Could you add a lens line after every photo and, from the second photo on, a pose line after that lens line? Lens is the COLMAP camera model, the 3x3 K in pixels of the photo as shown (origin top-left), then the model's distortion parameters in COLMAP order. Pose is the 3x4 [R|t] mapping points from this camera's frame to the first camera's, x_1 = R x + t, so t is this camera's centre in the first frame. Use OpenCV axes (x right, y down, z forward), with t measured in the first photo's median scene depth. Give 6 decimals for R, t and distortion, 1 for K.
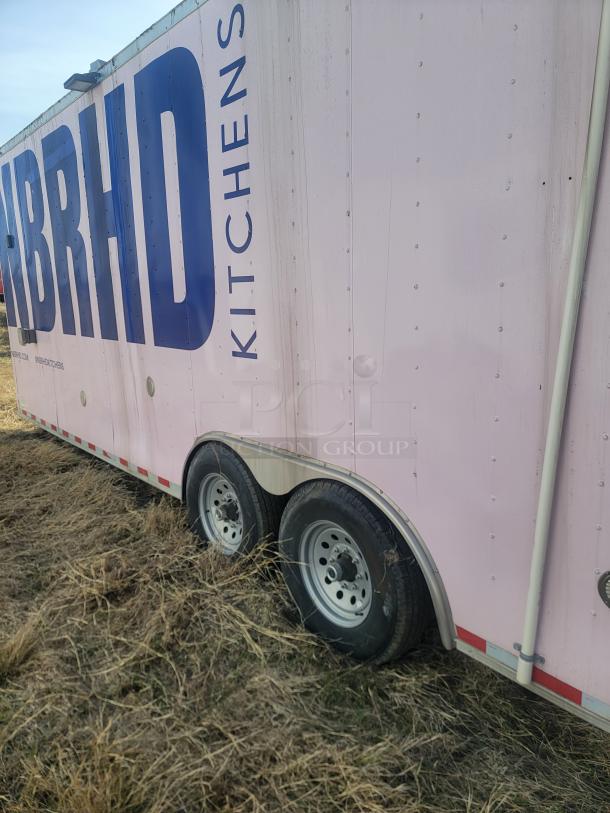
lens RADIAL K [[549.0, 0, 316.8], [0, 549.0, 423.8], [0, 0, 1]] dist [0.076990, -0.068863]
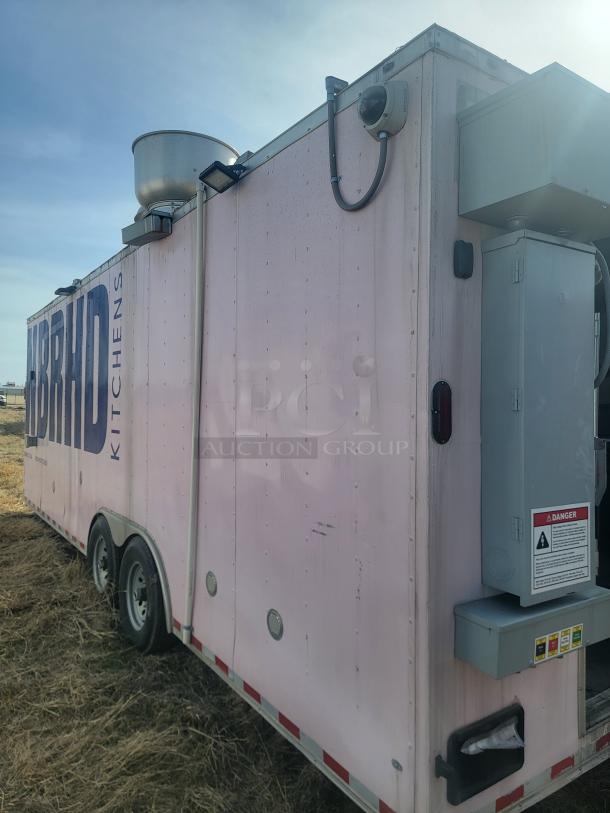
lens RADIAL K [[571.8, 0, 311.0], [0, 571.8, 409.0], [0, 0, 1]] dist [0.053636, -0.051279]
pose [[0.991823, 0.023976, -0.125351, 0.648073], [-0.050748, 0.975298, -0.214986, 0.069260], [0.117100, 0.219589, 0.968539, -0.602663]]
